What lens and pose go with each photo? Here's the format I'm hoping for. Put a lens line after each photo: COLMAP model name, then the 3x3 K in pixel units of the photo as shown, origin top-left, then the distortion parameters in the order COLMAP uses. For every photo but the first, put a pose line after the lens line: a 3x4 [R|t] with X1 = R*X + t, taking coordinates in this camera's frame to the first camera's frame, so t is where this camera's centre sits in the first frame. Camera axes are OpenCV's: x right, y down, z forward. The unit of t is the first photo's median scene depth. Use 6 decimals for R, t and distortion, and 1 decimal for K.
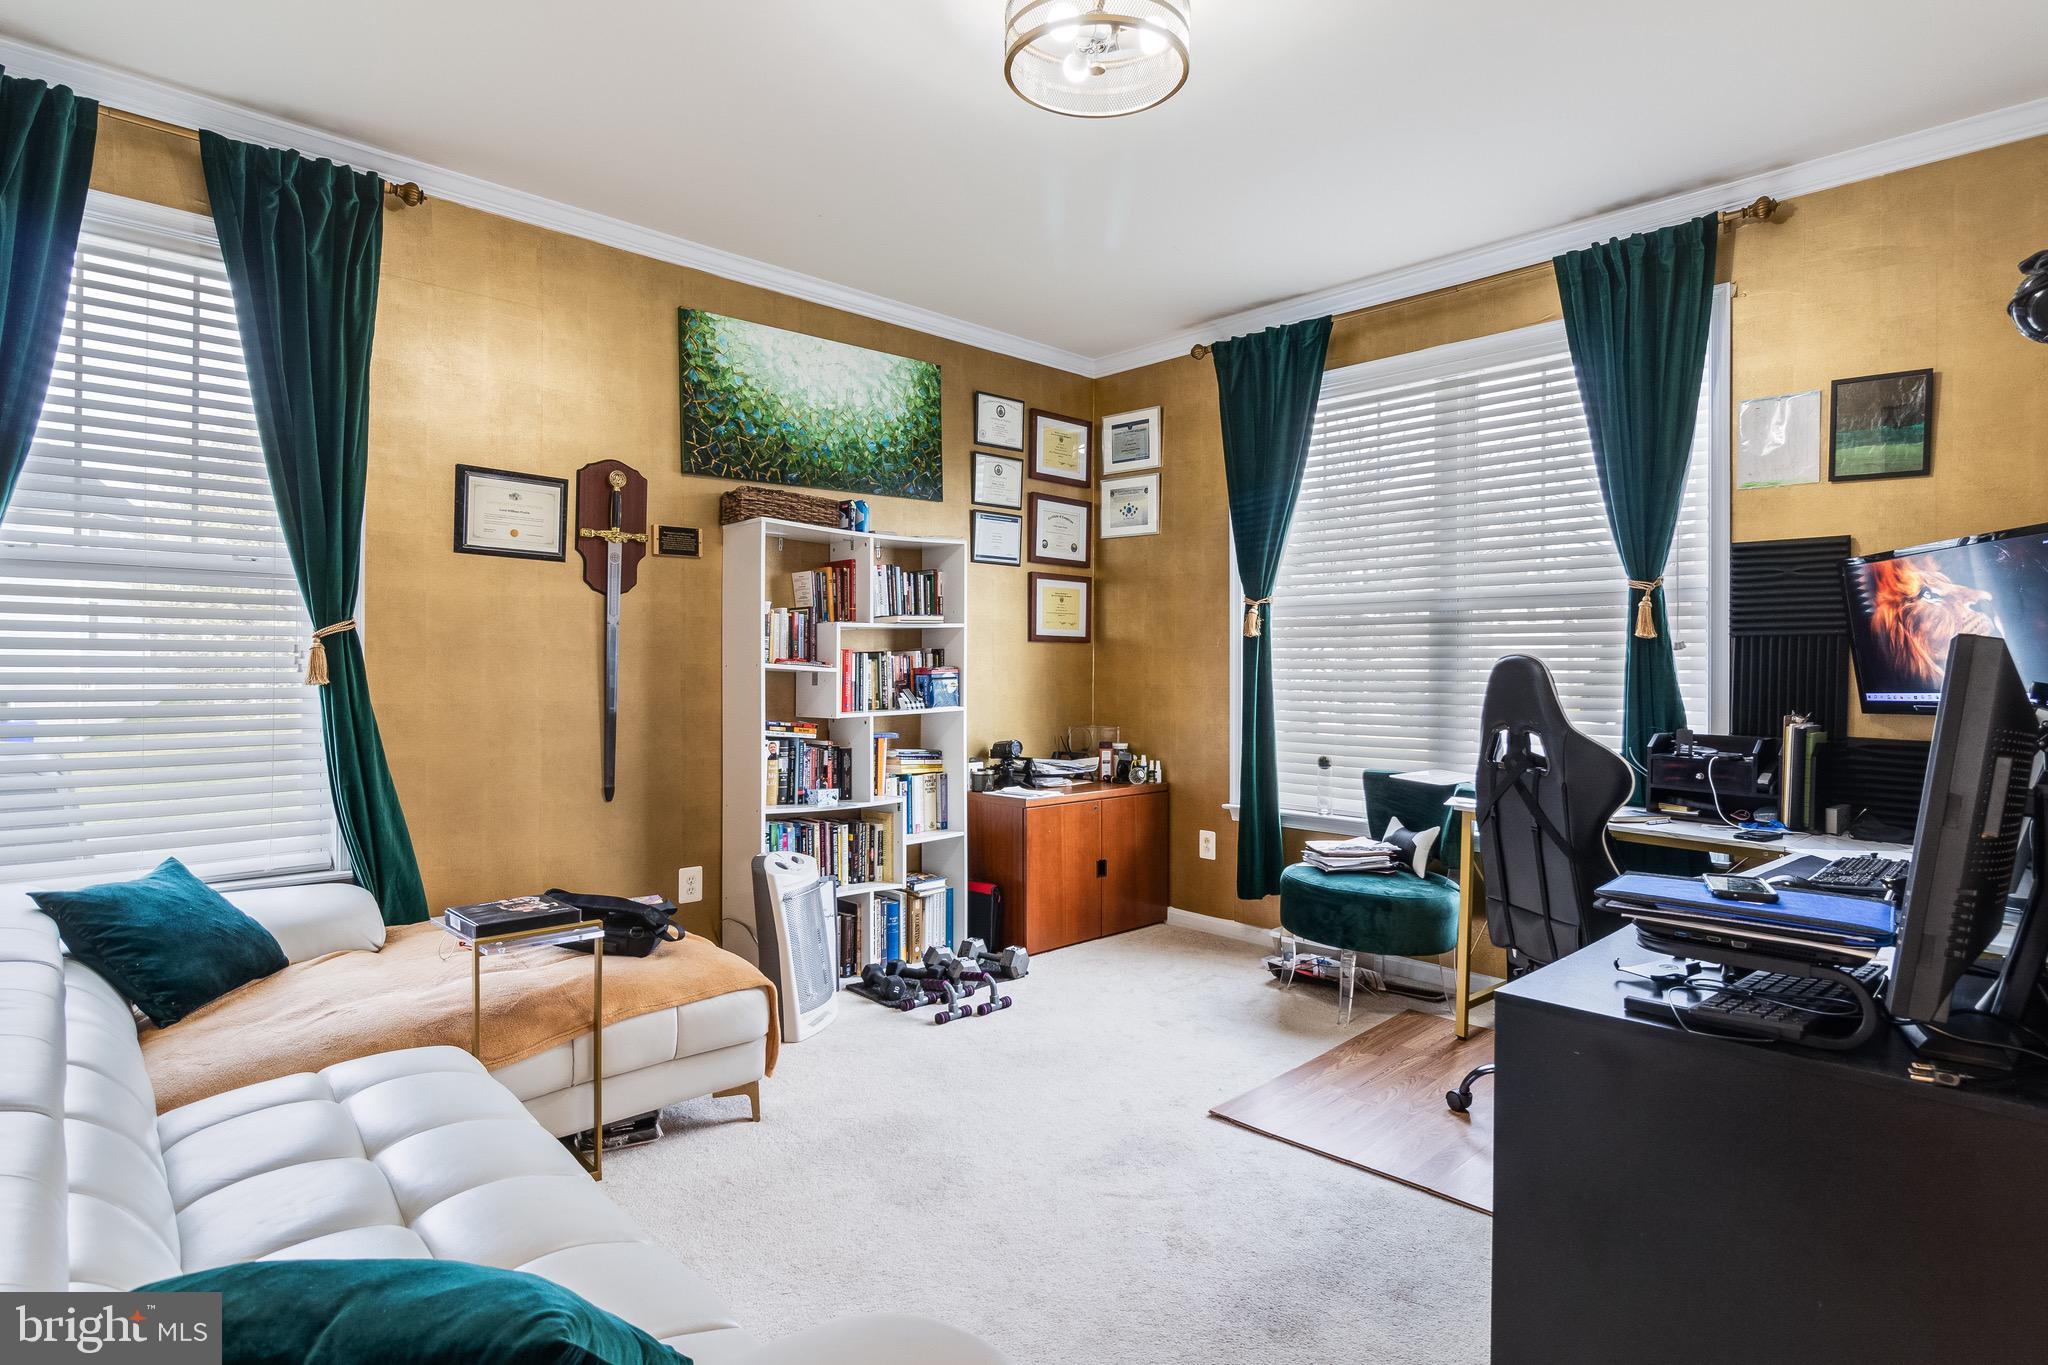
lens RADIAL K [[1021.4, 0, 1023.1], [0, 1021.4, 673.1], [0, 0, 1]] dist [-0.000489, 0.000002]
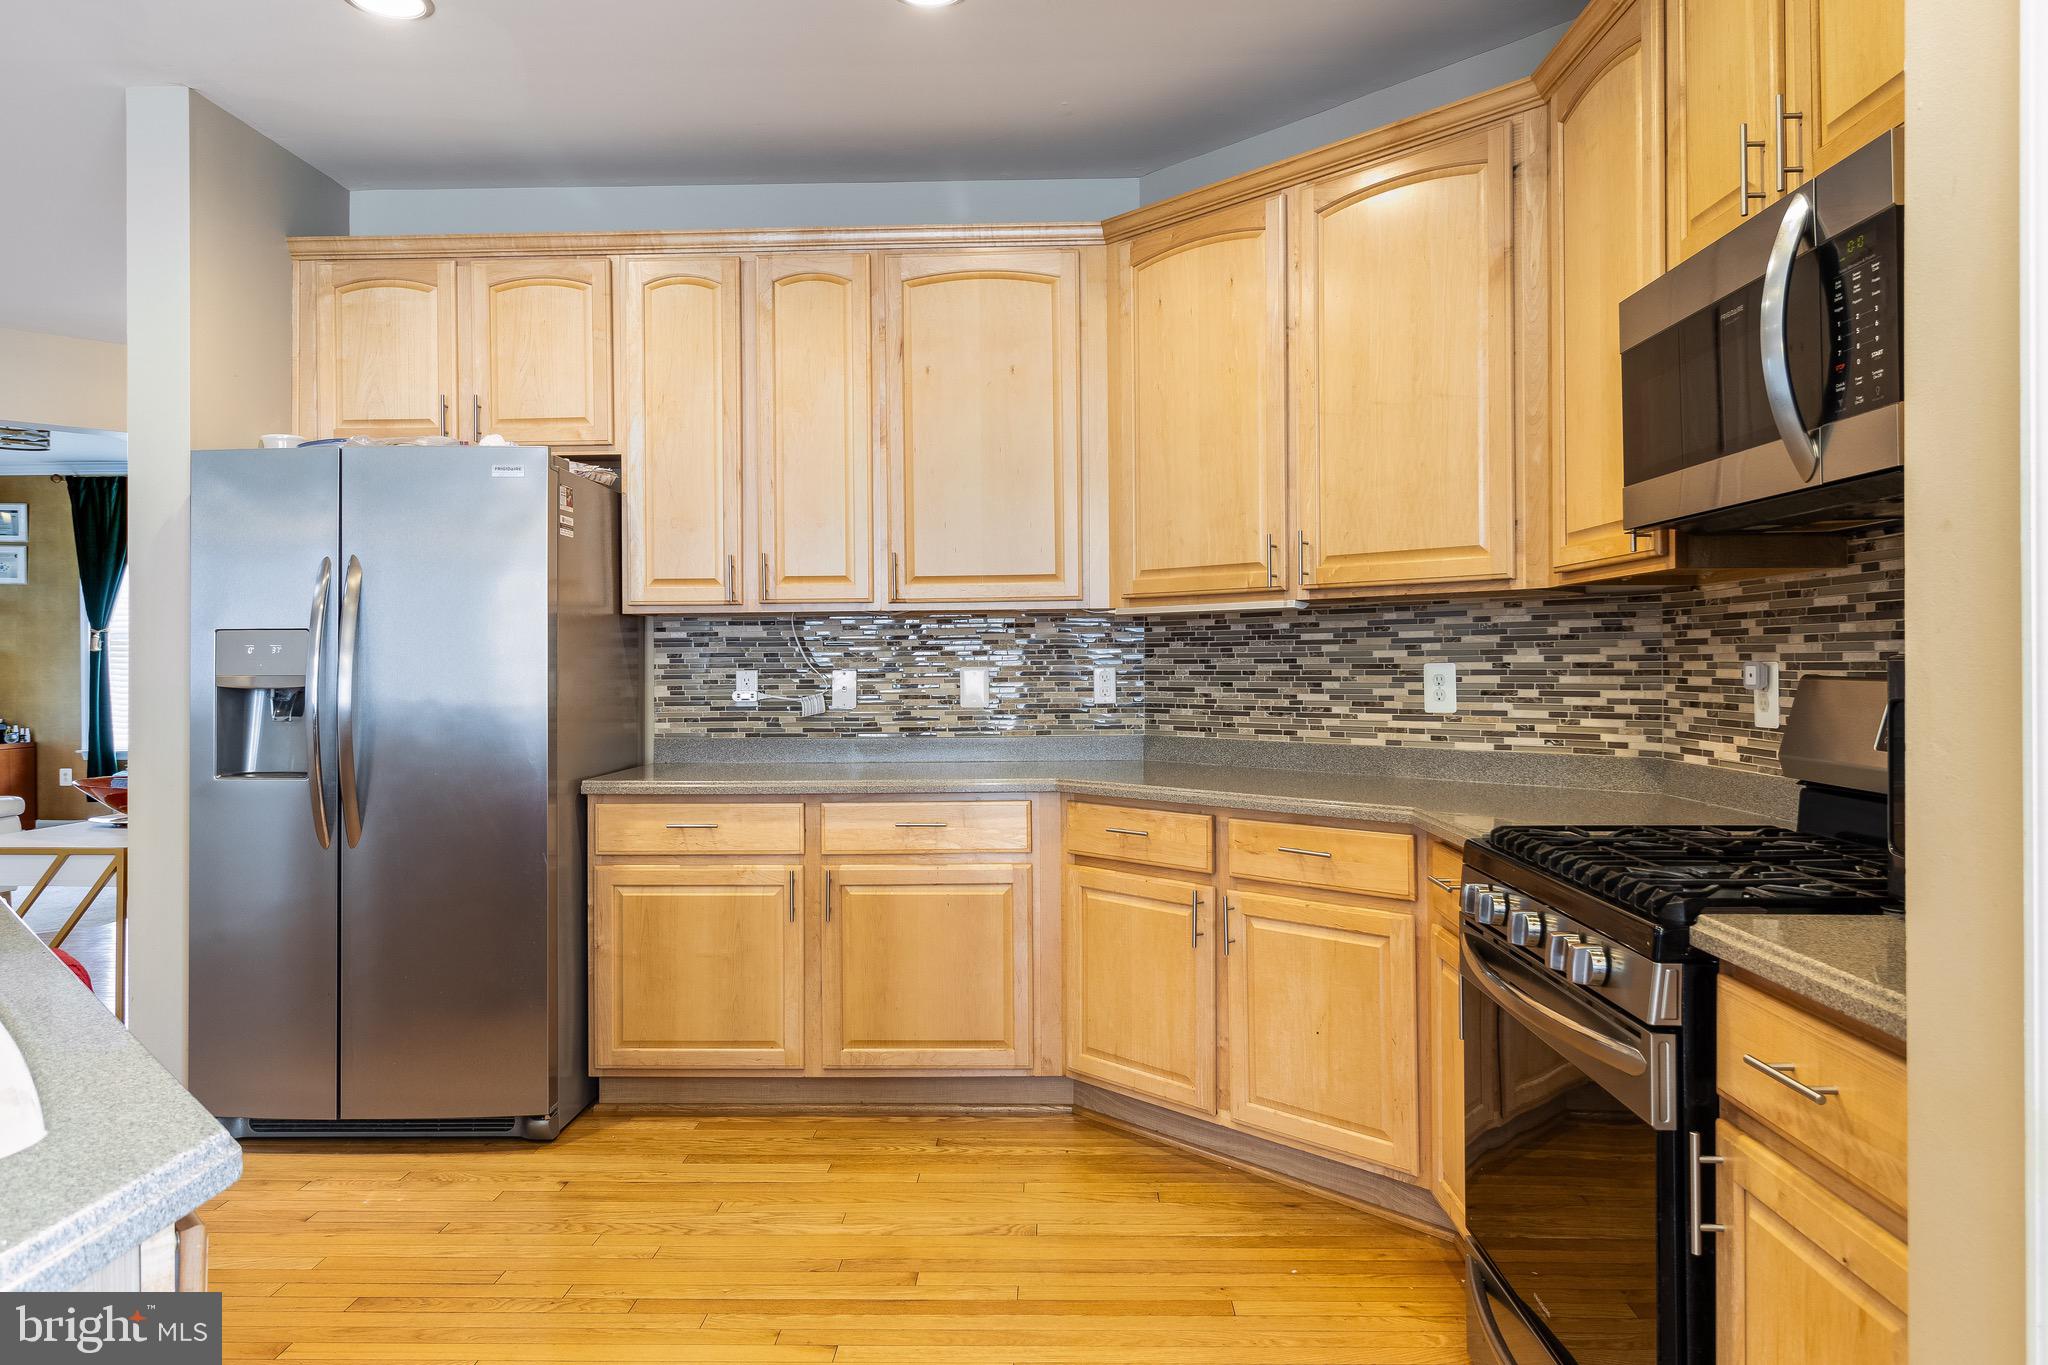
lens RADIAL K [[1318.1, 0, 1026.8], [0, 1318.1, 668.3], [0, 0, 1]] dist [-0.000445, -0.003576]
pose [[0.692141, -0.006948, 0.721729, -0.281460], [0.010144, 0.999949, -0.000102, 0.009273], [-0.721691, 0.007392, 0.692176, -1.611755]]
